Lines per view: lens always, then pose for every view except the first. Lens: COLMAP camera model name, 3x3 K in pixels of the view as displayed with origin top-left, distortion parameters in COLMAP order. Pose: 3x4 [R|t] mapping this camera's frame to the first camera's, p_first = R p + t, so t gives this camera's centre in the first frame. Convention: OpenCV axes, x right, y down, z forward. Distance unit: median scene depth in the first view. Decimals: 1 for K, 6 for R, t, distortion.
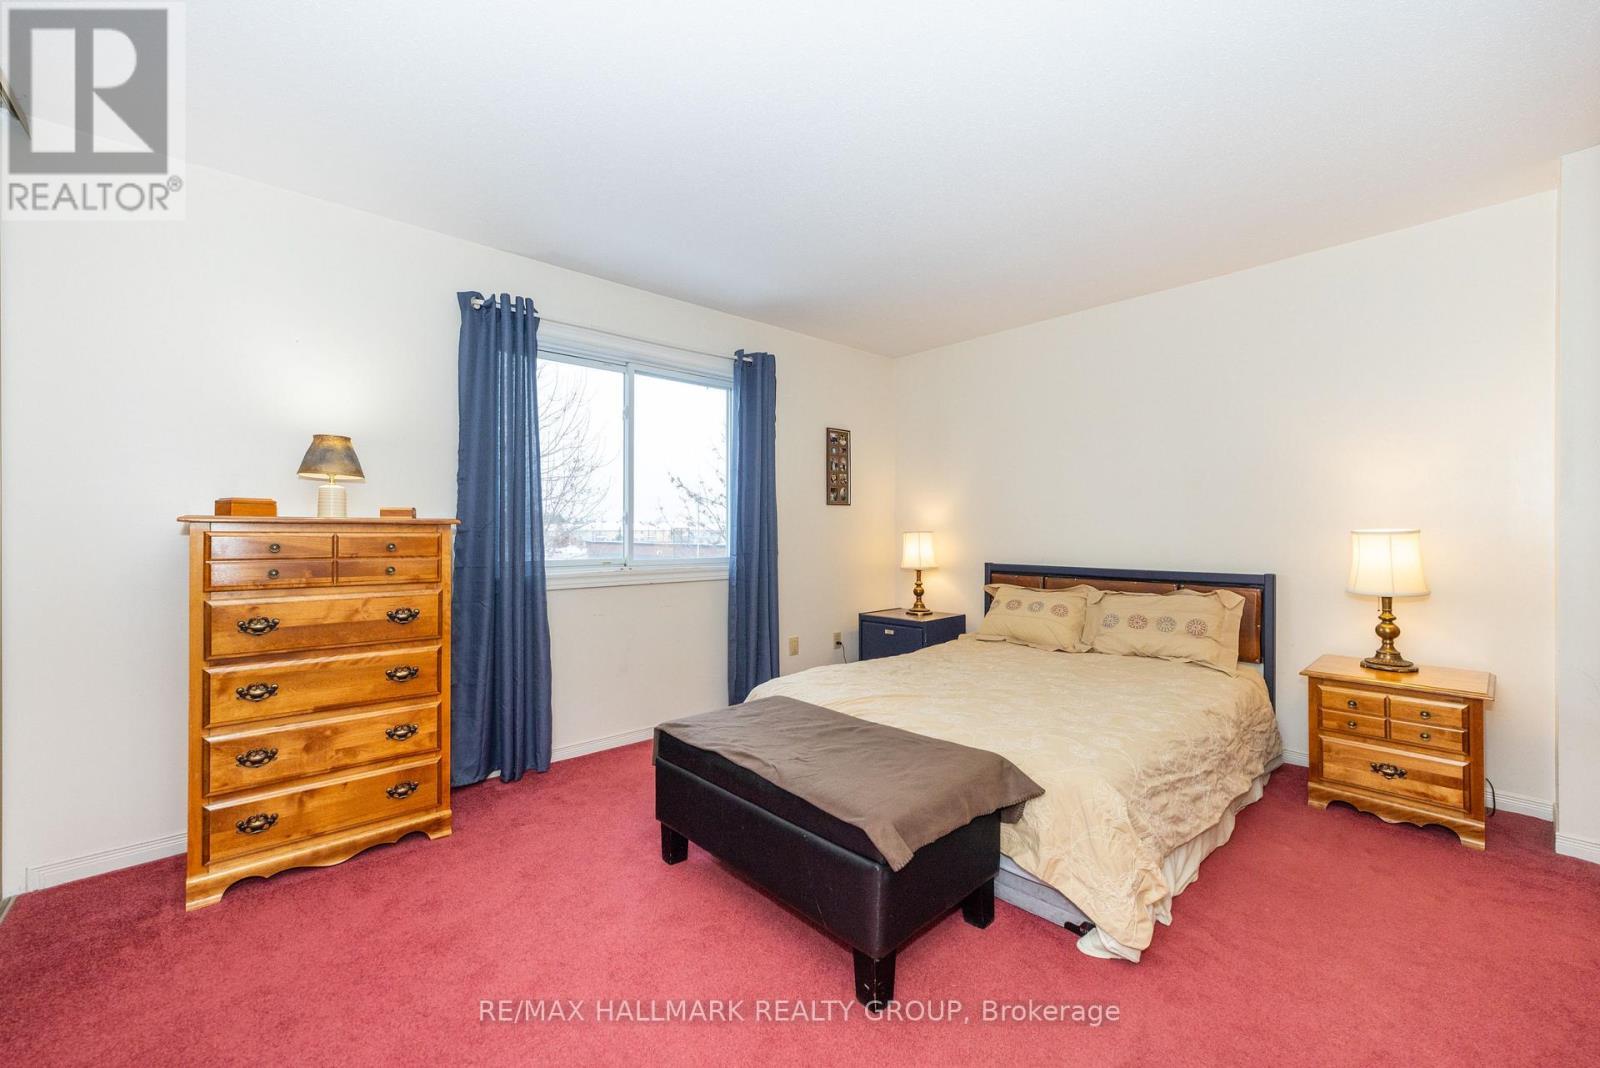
lens RADIAL K [[635.3, 0, 811.1], [0, 635.3, 530.3], [0, 0, 1]] dist [-0.040911, 0.024376]
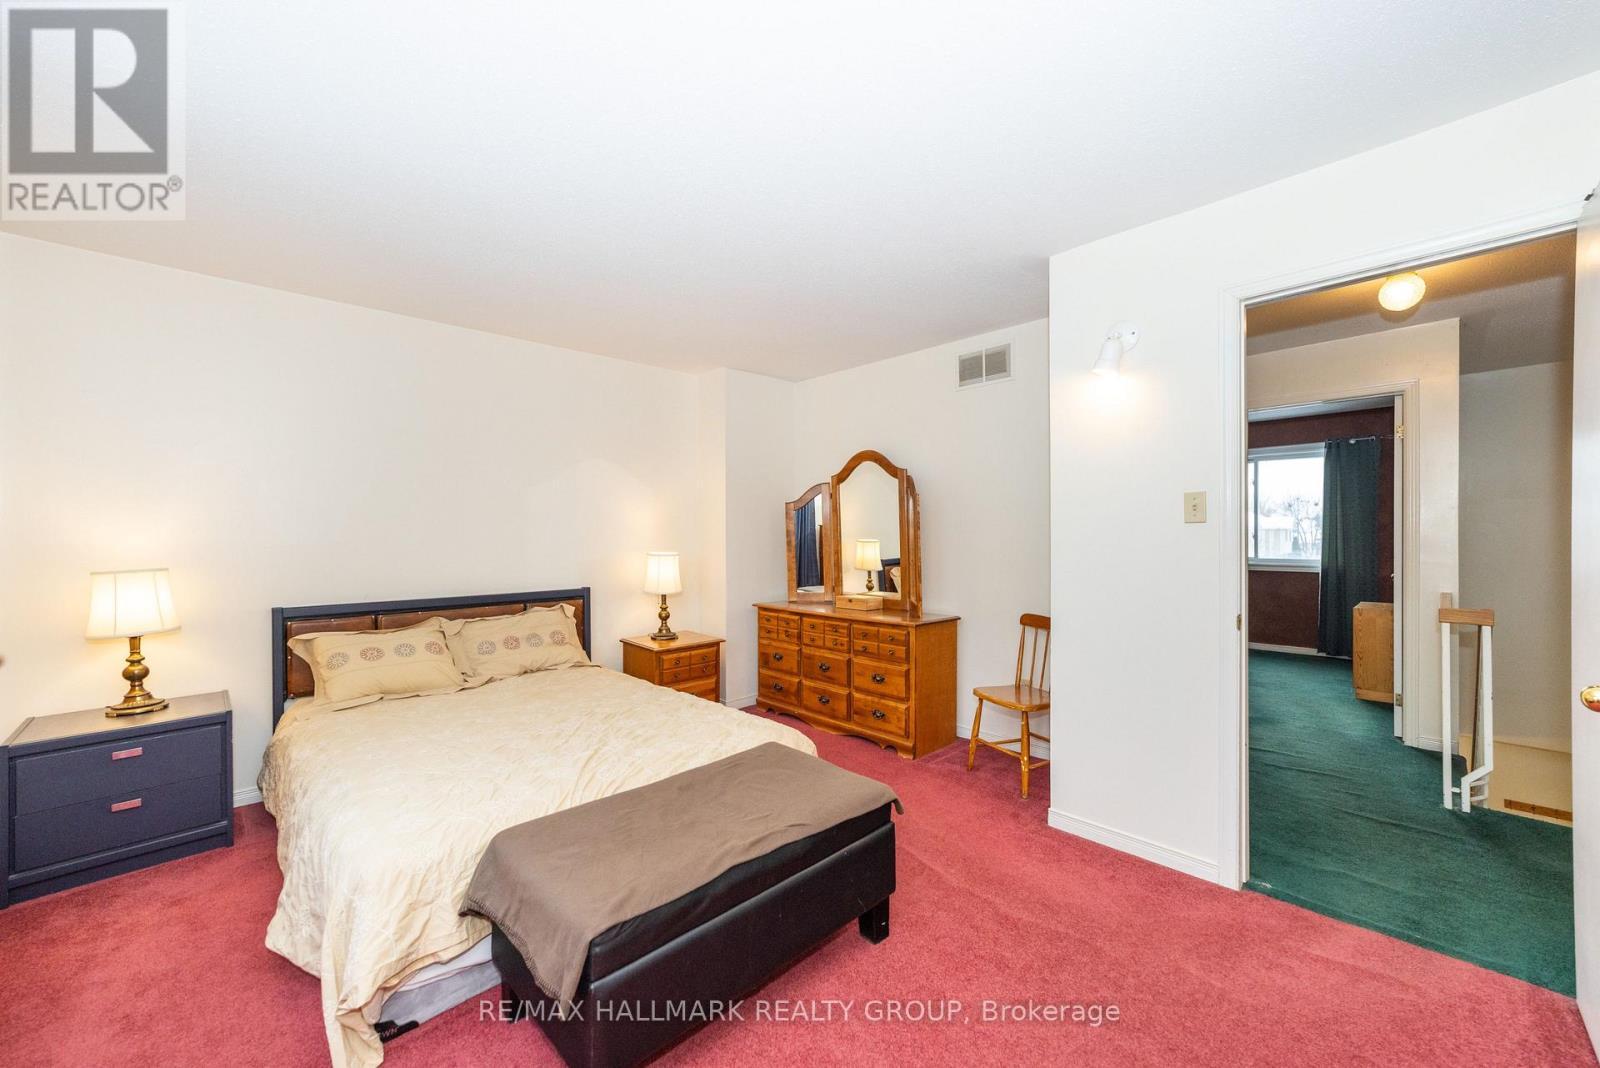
lens RADIAL K [[600.2, 0, 803.2], [0, 600.2, 544.5], [0, 0, 1]] dist [-0.020248, 0.008964]
pose [[-0.003219, -0.013091, 0.999909, -0.479654], [0.007689, 0.999884, 0.013116, -0.029767], [-0.999965, 0.007731, -0.003118, 0.496177]]
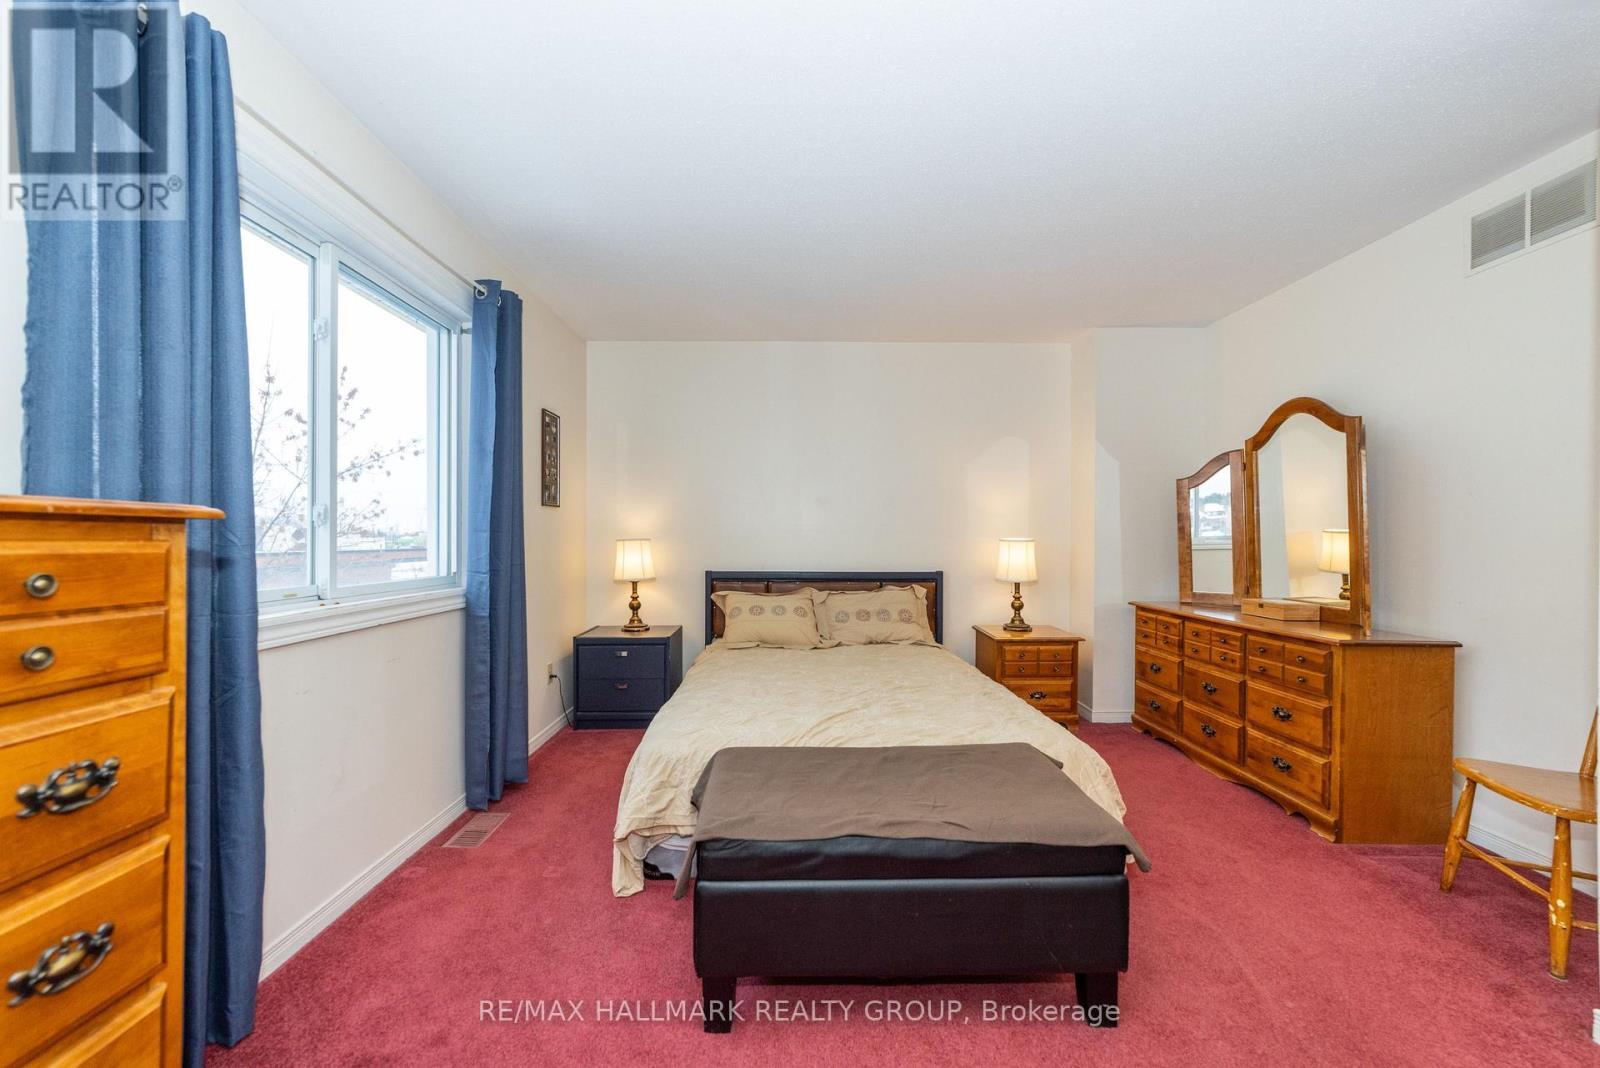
lens RADIAL K [[600.2, 0, 803.2], [0, 600.2, 544.5], [0, 0, 1]] dist [-0.020248, 0.008964]
pose [[0.673724, -0.004727, 0.738968, -0.385079], [-0.002104, 0.999963, 0.008314, 0.002543], [-0.738980, -0.007156, 0.673689, 0.313071]]
